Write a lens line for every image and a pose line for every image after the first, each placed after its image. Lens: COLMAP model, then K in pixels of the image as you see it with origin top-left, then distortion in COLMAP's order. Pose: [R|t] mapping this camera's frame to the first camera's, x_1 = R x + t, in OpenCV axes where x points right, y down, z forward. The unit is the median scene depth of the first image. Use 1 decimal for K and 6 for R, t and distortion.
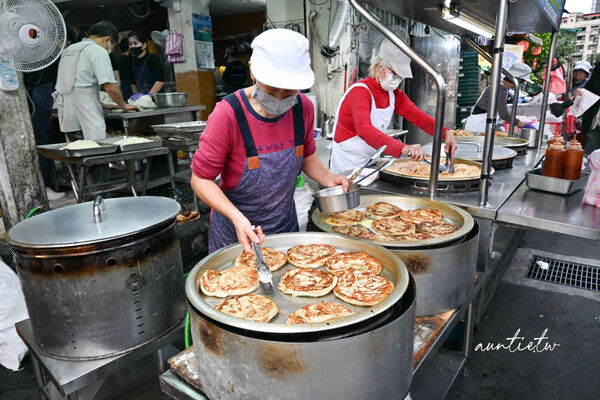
lens RADIAL K [[422.1, 0, 299.5], [0, 422.1, 201.6], [0, 0, 1]] dist [-0.012912, -0.002151]
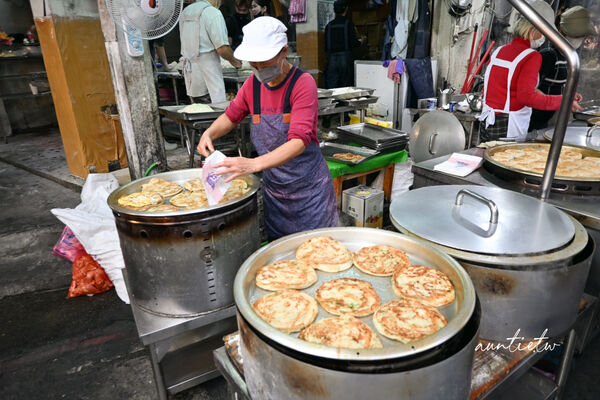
lens RADIAL K [[410.2, 0, 300.0], [0, 410.2, 199.9], [0, 0, 1]] dist [0.006130, 0.000431]
pose [[0.955779, 0.112195, -0.271845, 0.065119], [-0.083812, 0.989951, 0.113895, -0.056324], [0.281891, -0.086075, 0.955577, 0.061298]]
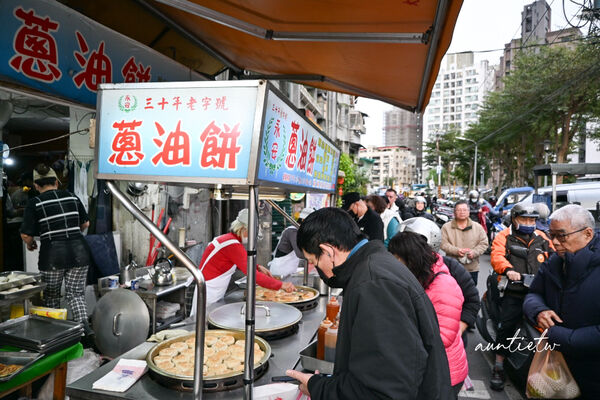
lens RADIAL K [[410.2, 0, 299.2], [0, 410.2, 197.6], [0, 0, 1]] dist [0.006130, 0.000431]
pose [[0.929217, 0.035116, 0.367862, 0.152112], [0.062071, 0.966499, -0.249051, -0.169979], [-0.364284, 0.254256, 0.895908, 0.030924]]
